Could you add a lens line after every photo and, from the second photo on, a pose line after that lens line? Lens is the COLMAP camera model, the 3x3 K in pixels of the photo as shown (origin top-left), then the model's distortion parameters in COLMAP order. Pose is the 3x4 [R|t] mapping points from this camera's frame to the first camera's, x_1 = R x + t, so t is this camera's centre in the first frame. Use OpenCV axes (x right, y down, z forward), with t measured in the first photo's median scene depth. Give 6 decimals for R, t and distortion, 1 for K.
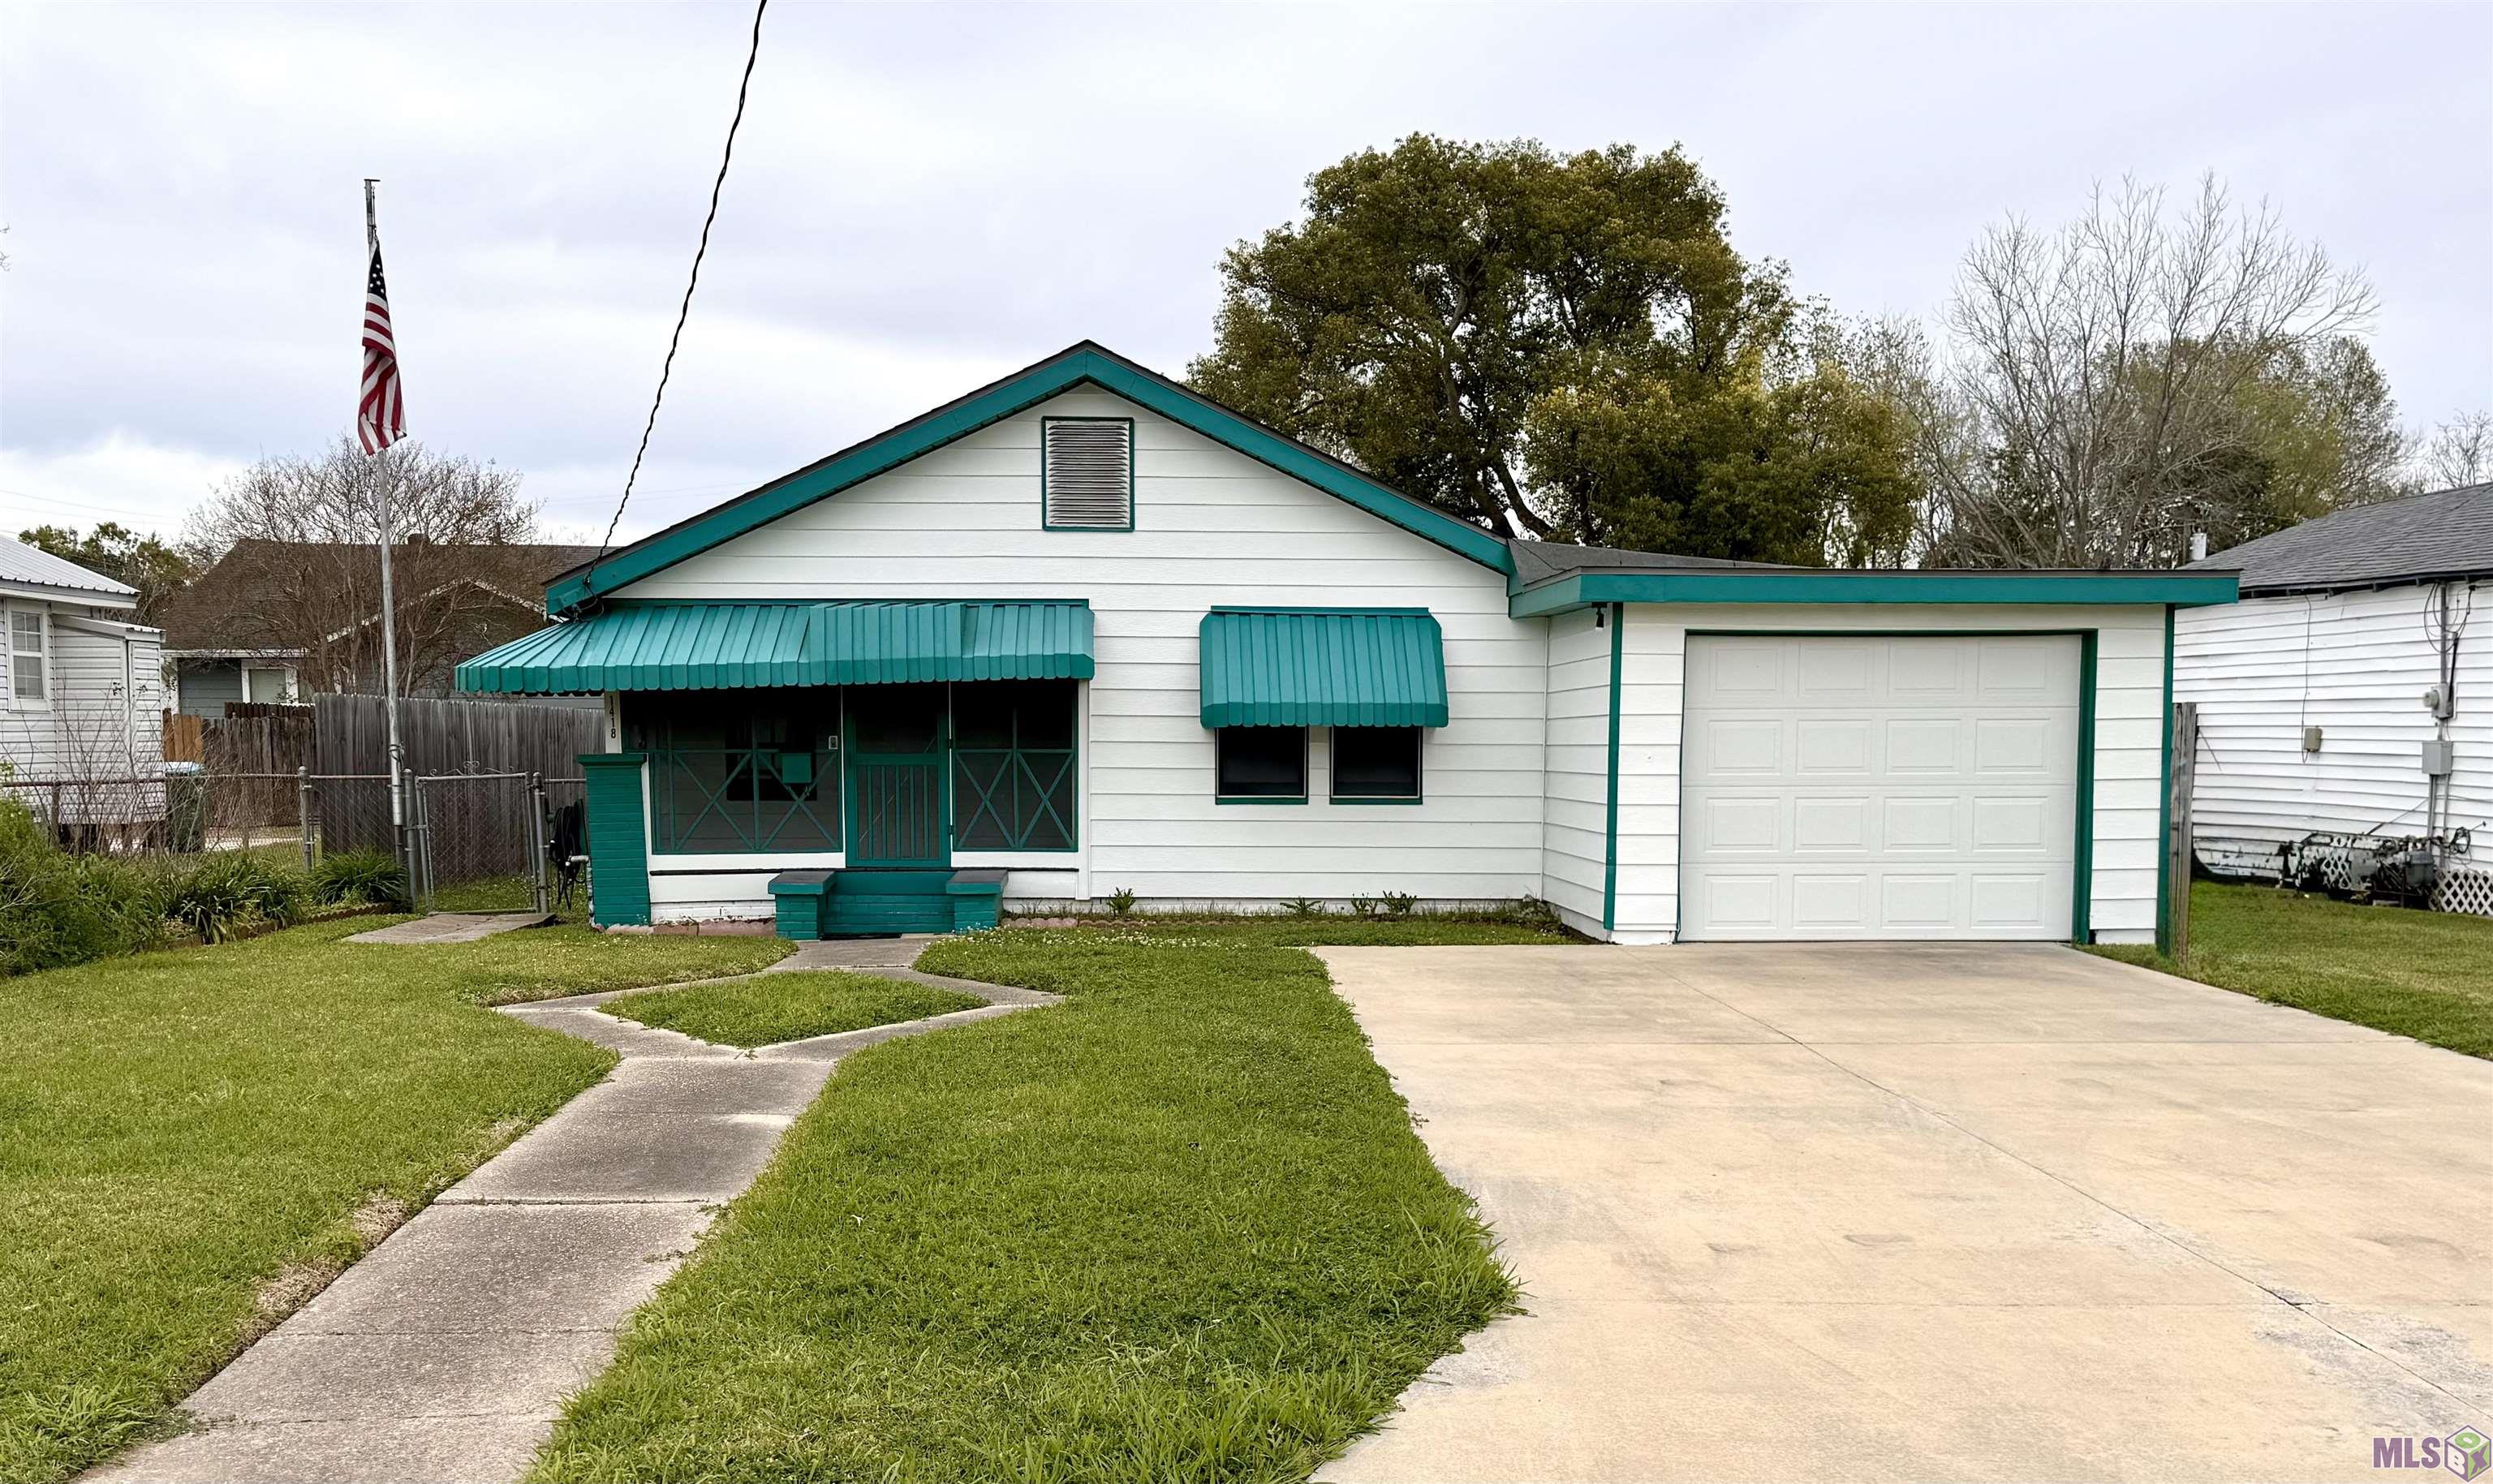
lens RADIAL K [[2461.1, 0, 1301.0], [0, 2461.1, 949.1], [0, 0, 1]] dist [0.090090, 0.000000]
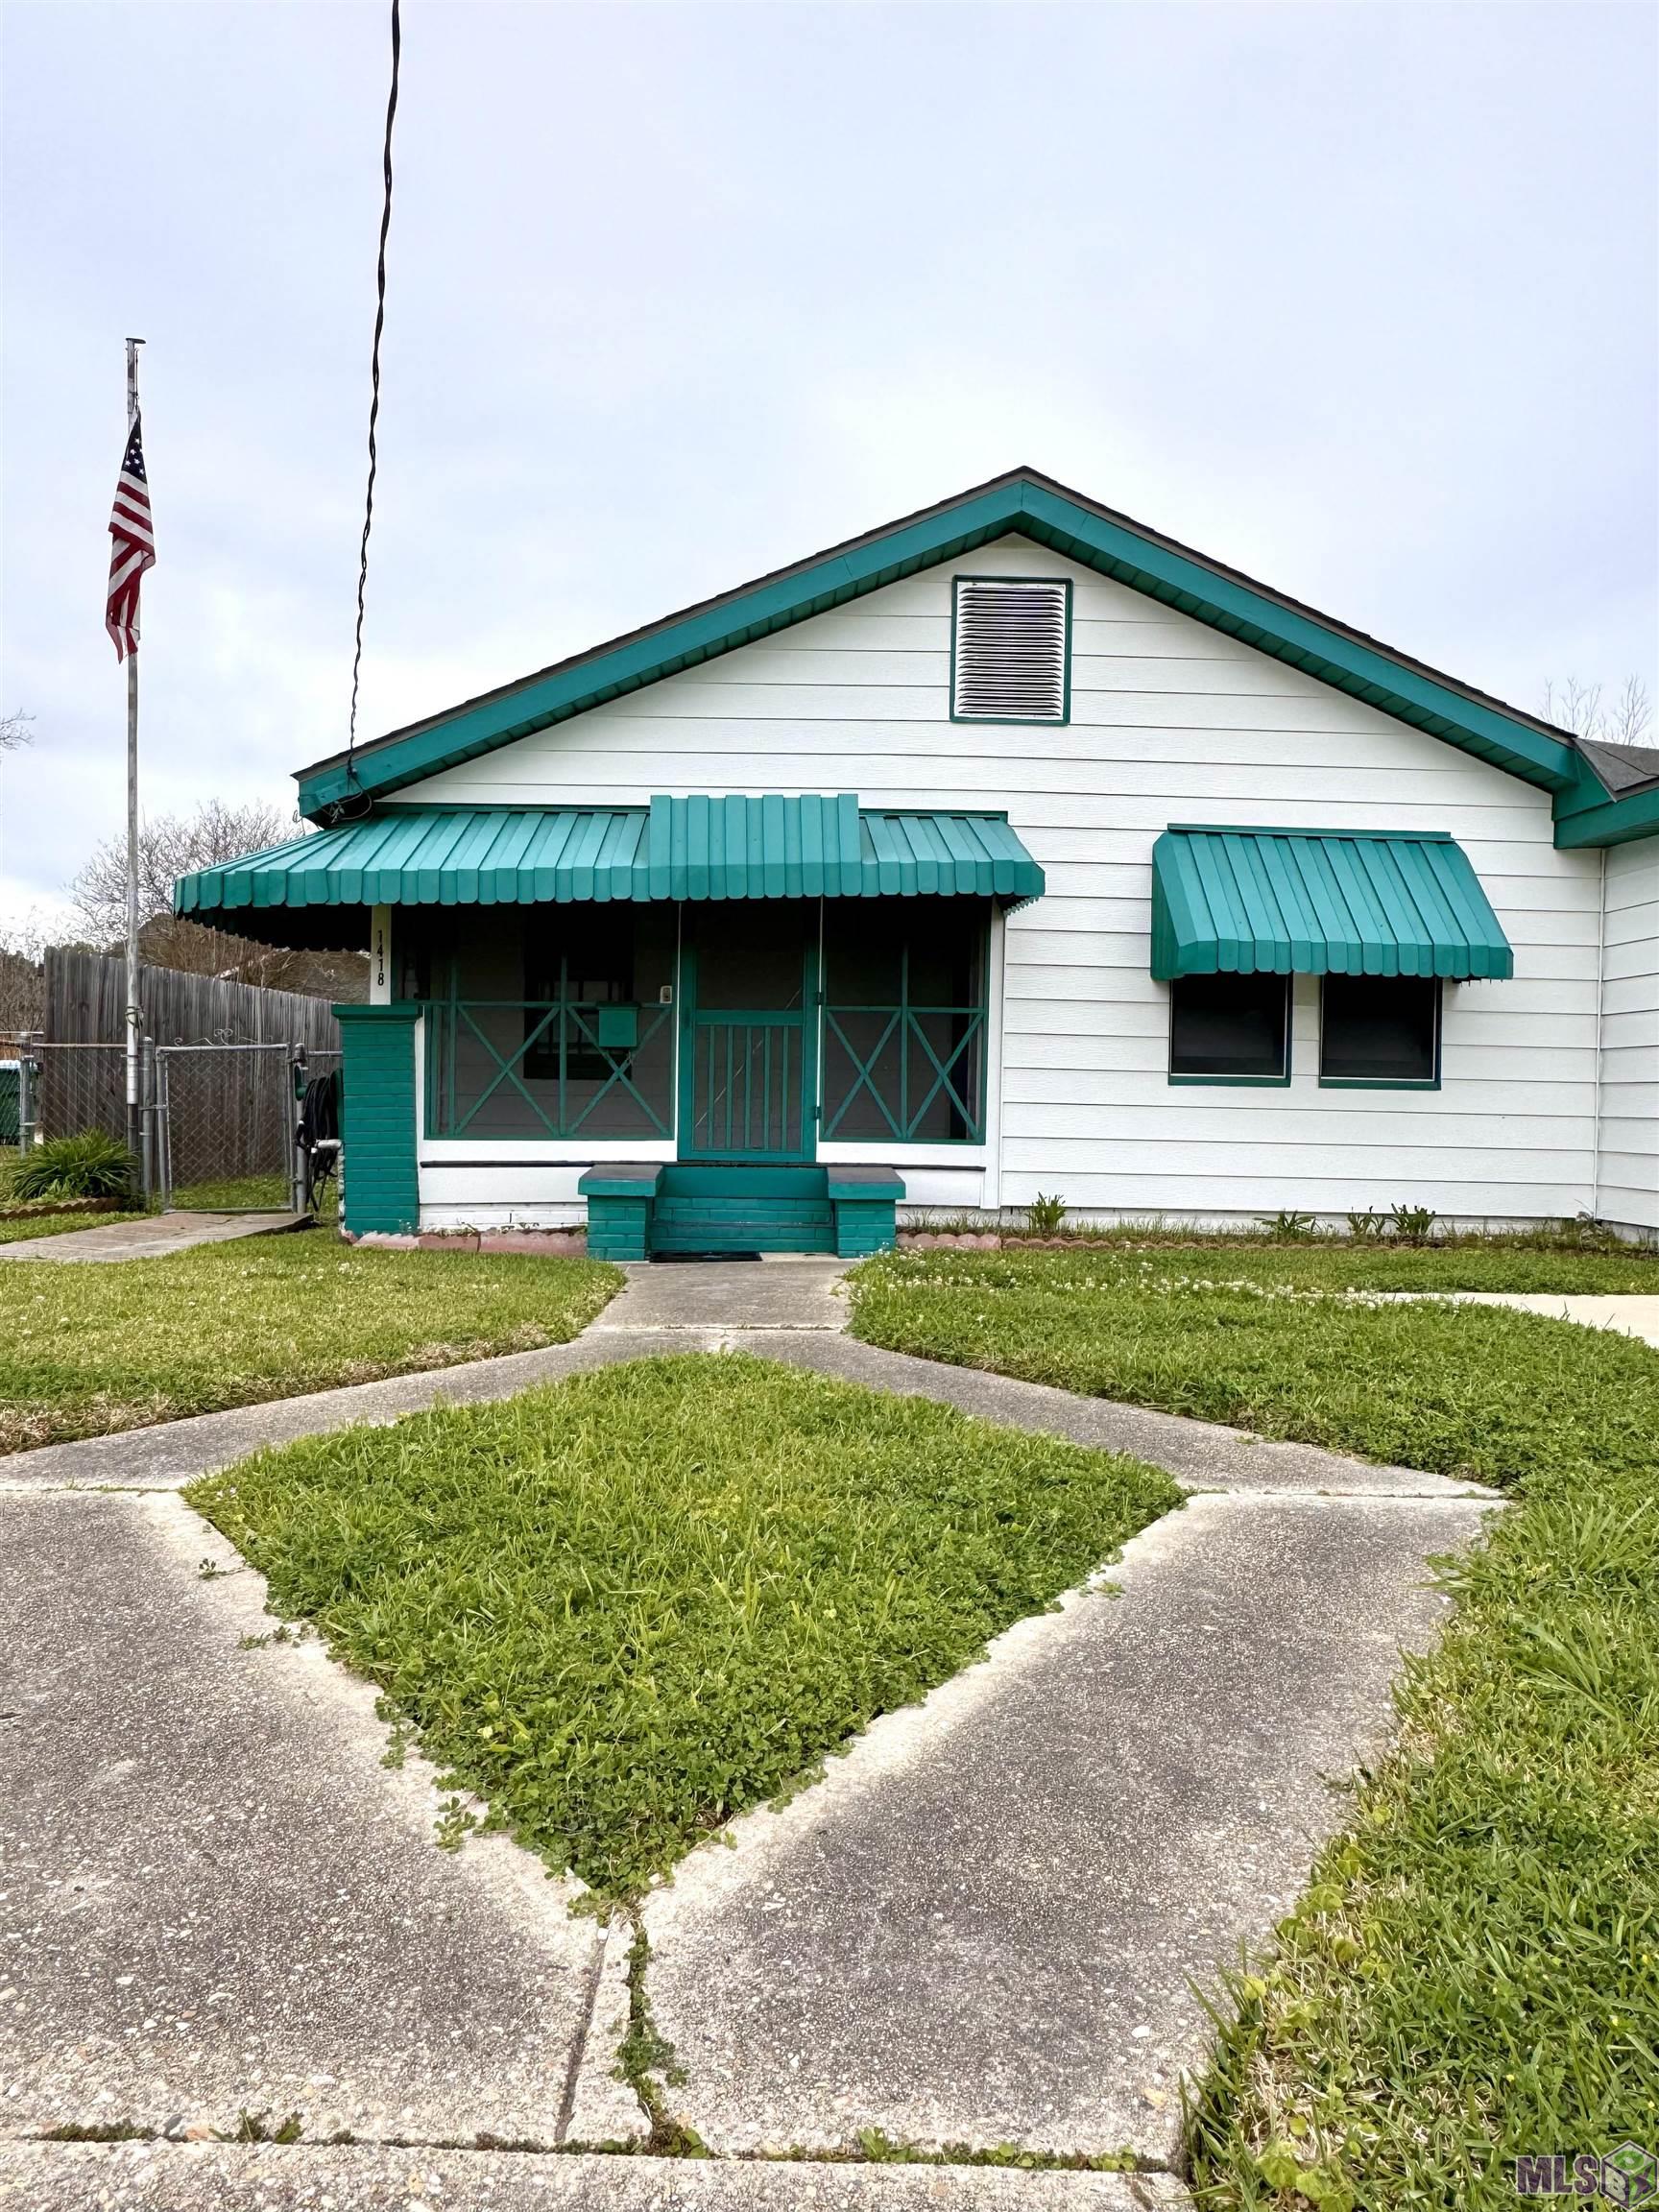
lens RADIAL K [[1579.9, 0, 847.9], [0, 1579.9, 1091.2], [0, 0, 1]] dist [-0.009641, 0.020994]
pose [[0.999649, 0.015383, -0.021587, -0.122986], [-0.017259, 0.995831, -0.089570, -0.012128], [0.020120, 0.089911, 0.995747, 0.522748]]
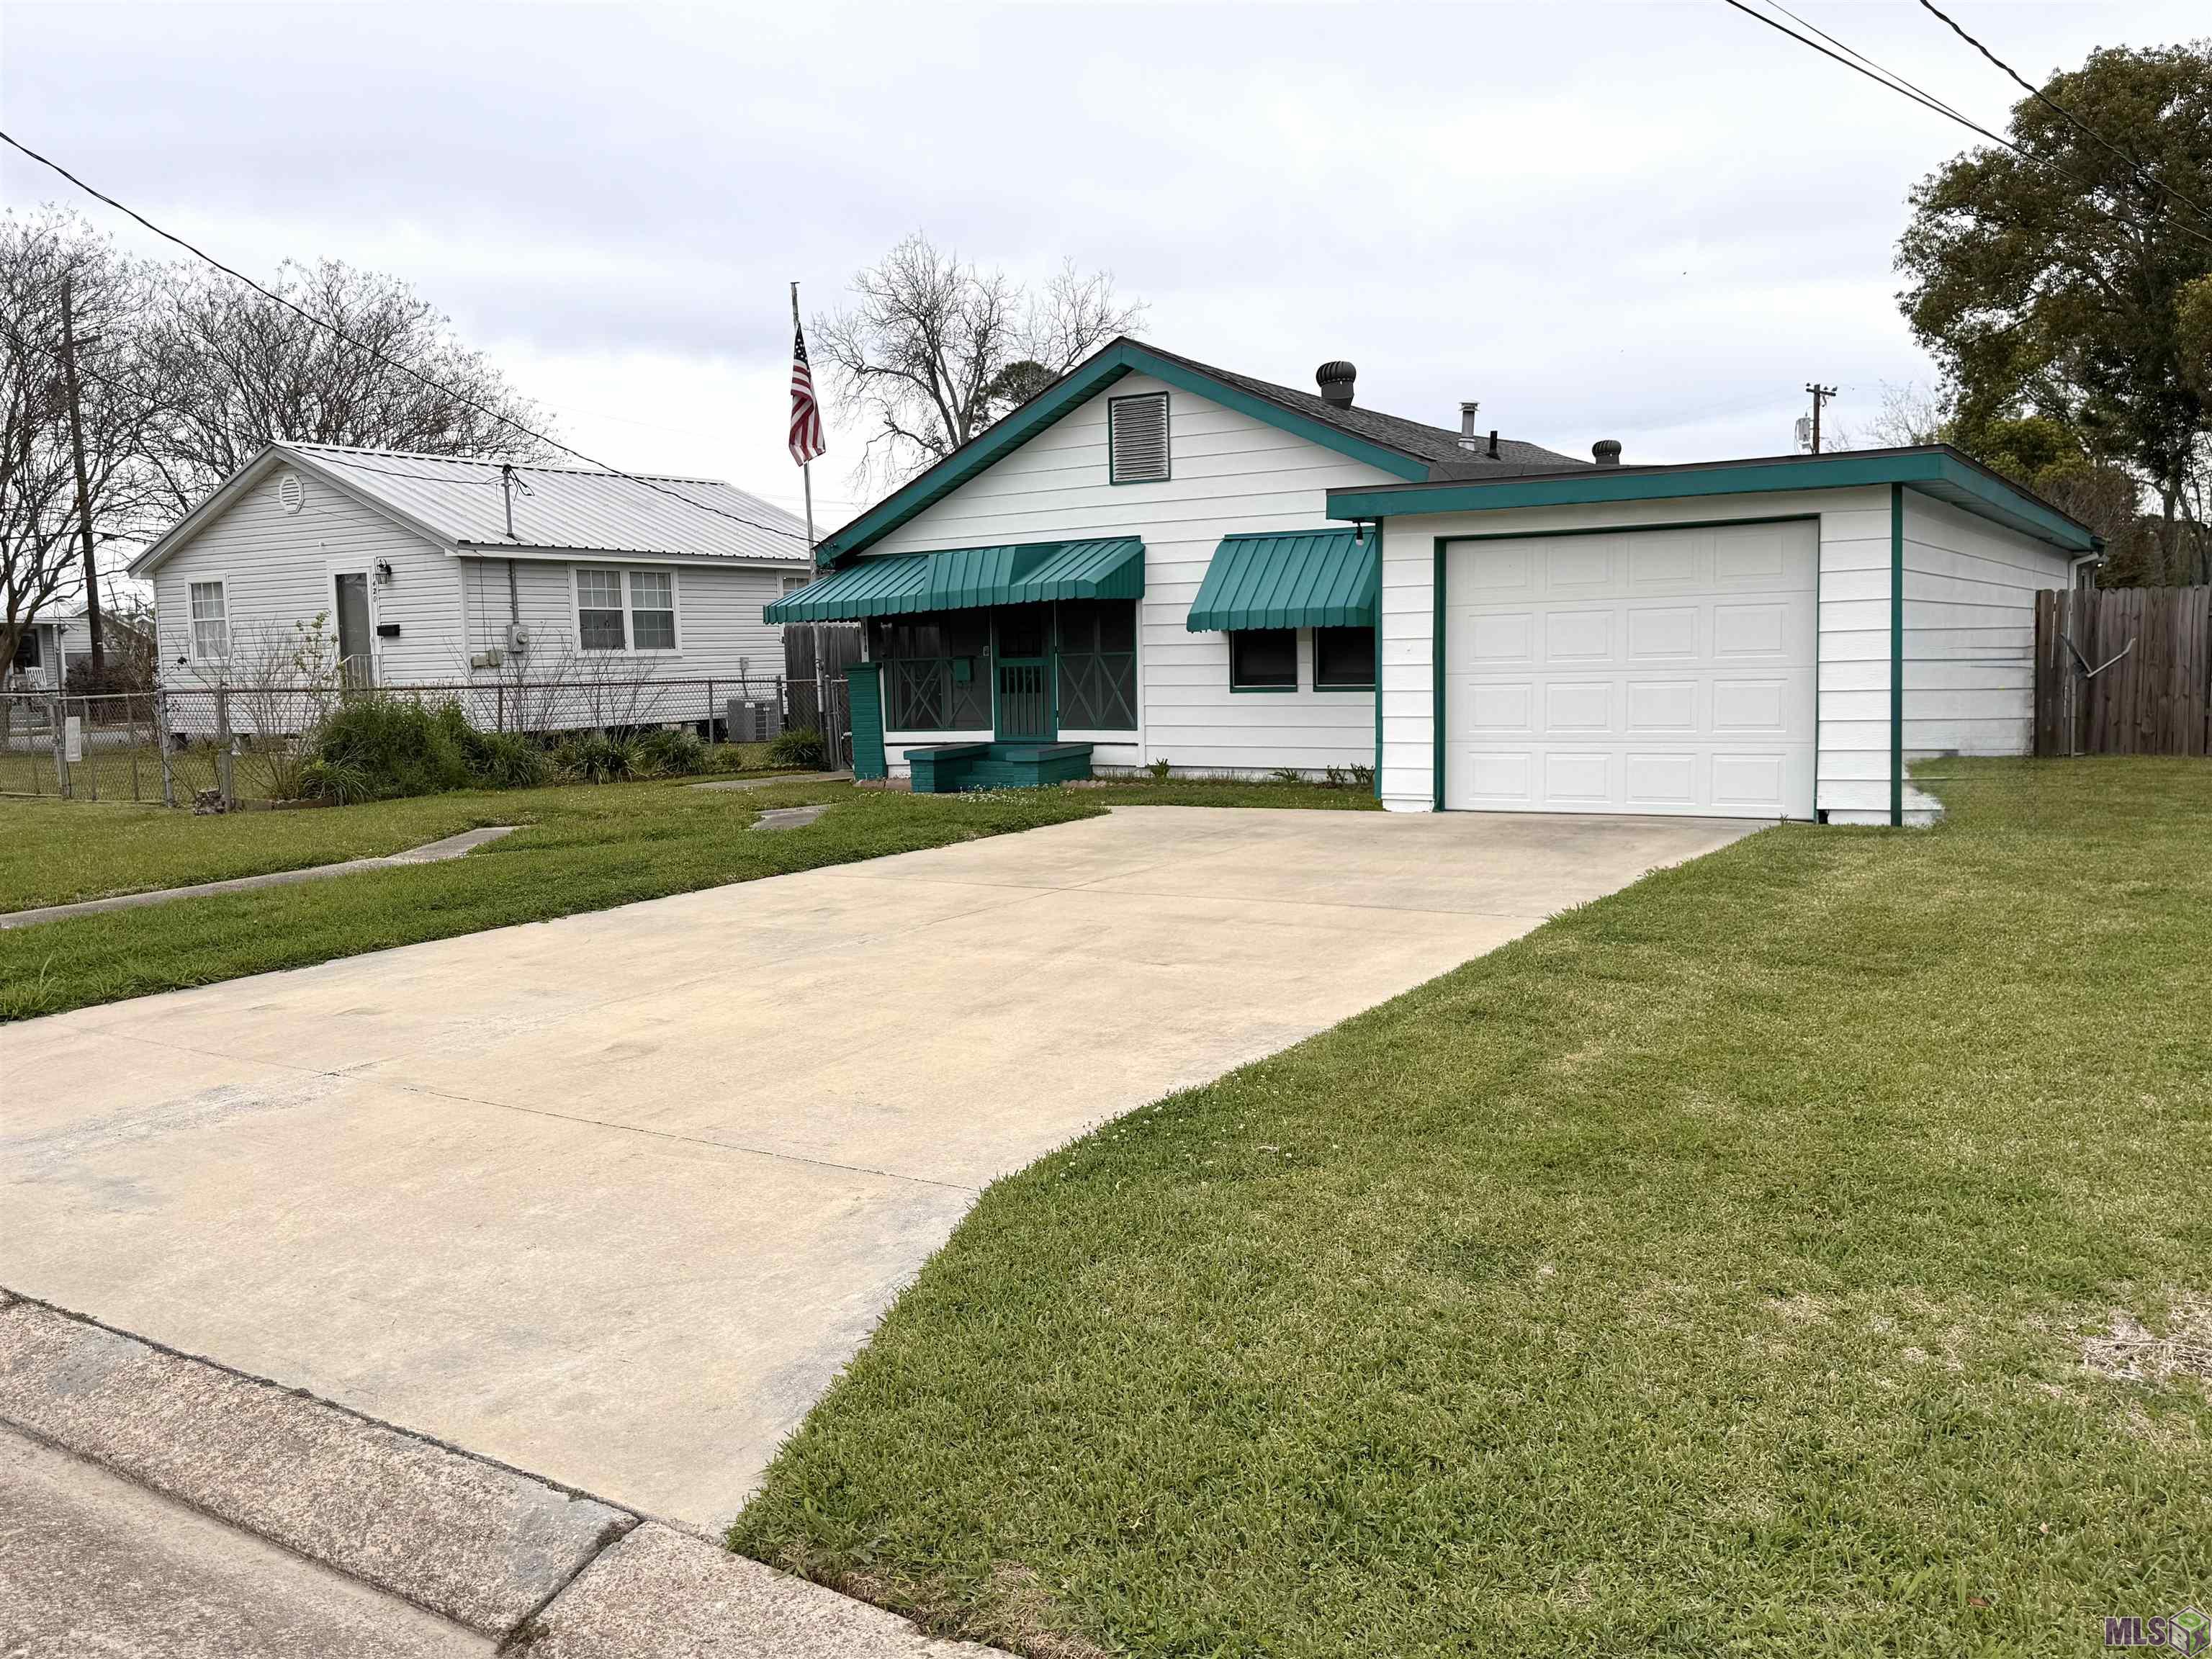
lens RADIAL K [[1958.3, 0, 1100.0], [0, 1958.3, 836.4], [0, 0, 1]] dist [0.080808, -0.072372]
pose [[0.813684, 0.033931, -0.580317, 0.498419], [-0.024383, 0.999409, 0.024246, -0.008223], [0.580796, -0.005579, 0.814030, 0.147254]]
